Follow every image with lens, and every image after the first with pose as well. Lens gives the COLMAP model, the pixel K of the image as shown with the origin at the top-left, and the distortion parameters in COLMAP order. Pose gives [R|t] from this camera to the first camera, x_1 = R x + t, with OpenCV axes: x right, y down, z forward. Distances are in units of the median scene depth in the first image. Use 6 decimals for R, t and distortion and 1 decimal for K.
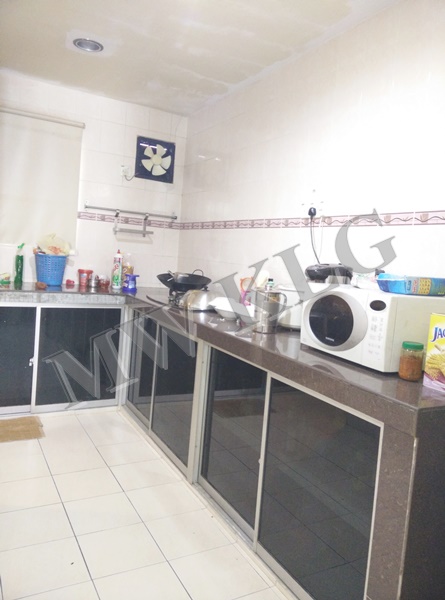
lens RADIAL K [[478.9, 0, 244.3], [0, 478.9, 300.0], [0, 0, 1]] dist [0.005888, 0.001825]
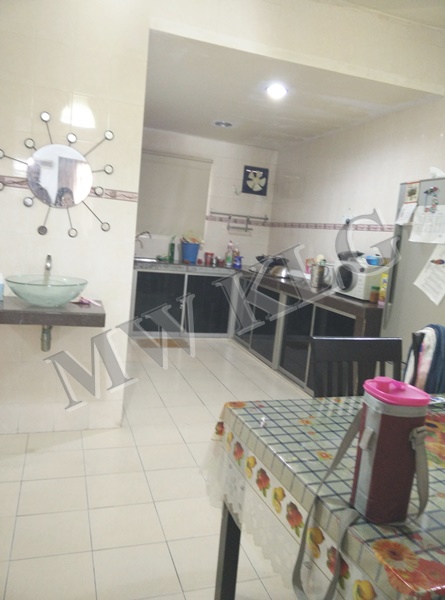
lens RADIAL K [[478.9, 0, 244.3], [0, 478.9, 300.0], [0, 0, 1]] dist [0.005888, 0.001825]
pose [[0.985402, 0.035285, -0.166549, 0.048293], [-0.030813, 0.999094, 0.029360, 0.043058], [0.167434, -0.023800, 0.985596, -0.543162]]
